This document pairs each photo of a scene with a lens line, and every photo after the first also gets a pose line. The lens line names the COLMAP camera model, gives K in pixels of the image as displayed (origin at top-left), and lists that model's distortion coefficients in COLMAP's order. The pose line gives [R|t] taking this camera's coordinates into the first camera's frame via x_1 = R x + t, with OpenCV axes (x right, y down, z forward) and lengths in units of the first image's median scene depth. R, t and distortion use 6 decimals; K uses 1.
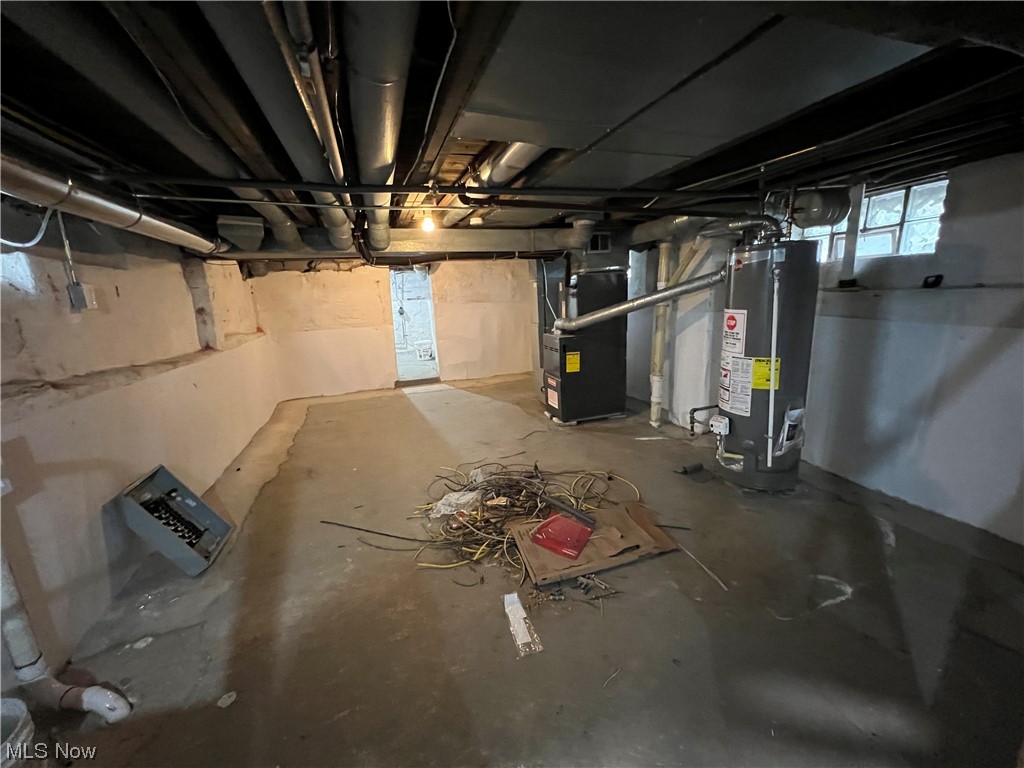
lens RADIAL K [[412.0, 0, 514.2], [0, 412.0, 378.9], [0, 0, 1]] dist [-0.002671, 0.000035]
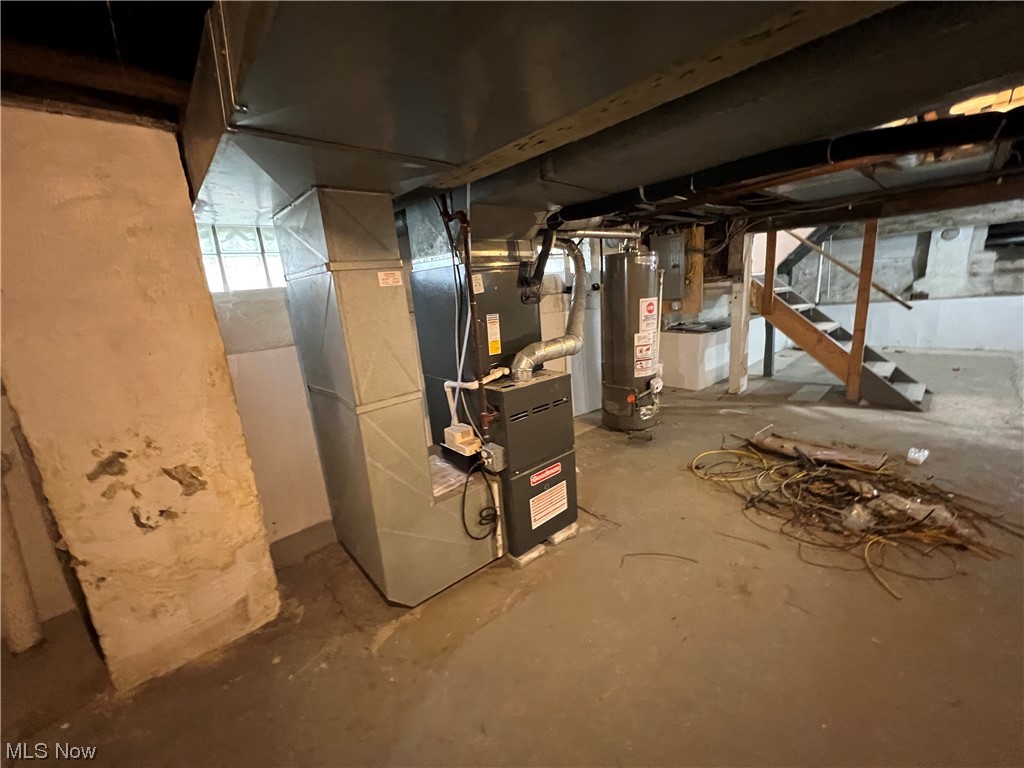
lens RADIAL K [[412.0, 0, 511.6], [0, 412.0, 383.8], [0, 0, 1]] dist [-0.002671, 0.000035]
pose [[-0.376696, -0.142197, 0.915358, -0.552577], [0.287129, 0.921557, 0.261322, -0.383652], [-0.880714, 0.361265, -0.306318, 1.873621]]
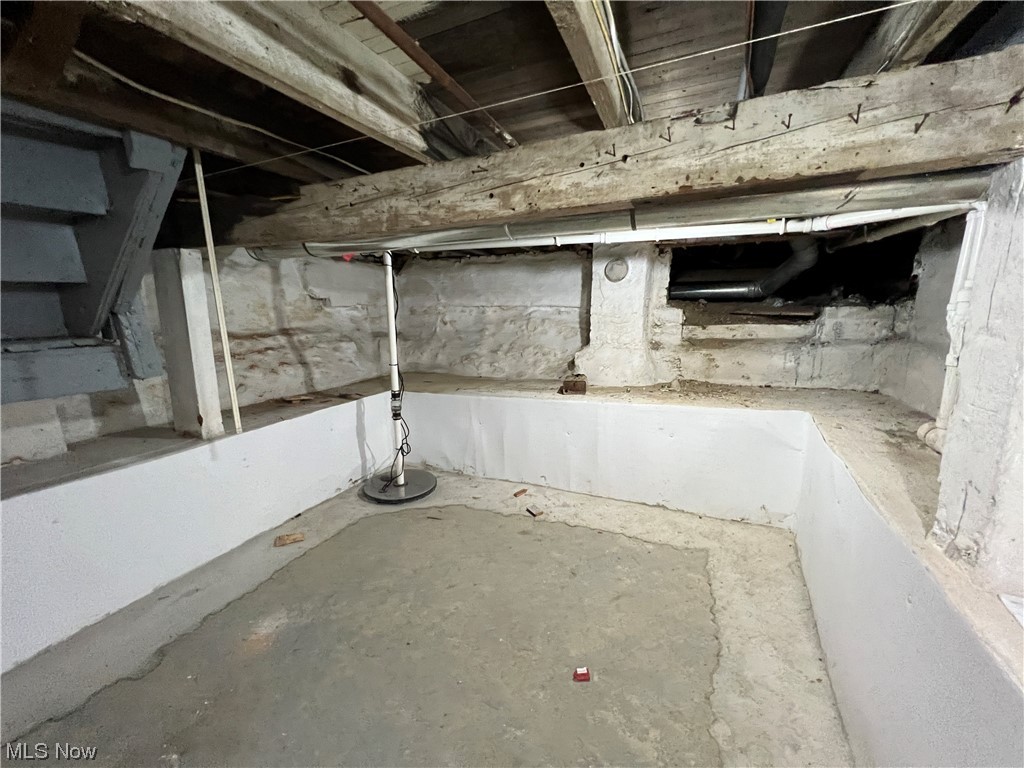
lens RADIAL K [[412.0, 0, 511.4], [0, 412.0, 382.6], [0, 0, 1]] dist [-0.002671, 0.000035]
pose [[-0.733953, -0.081670, 0.674272, -0.320277], [0.177314, 0.935278, 0.306293, -0.240387], [-0.655647, 0.344362, -0.671968, 1.177449]]
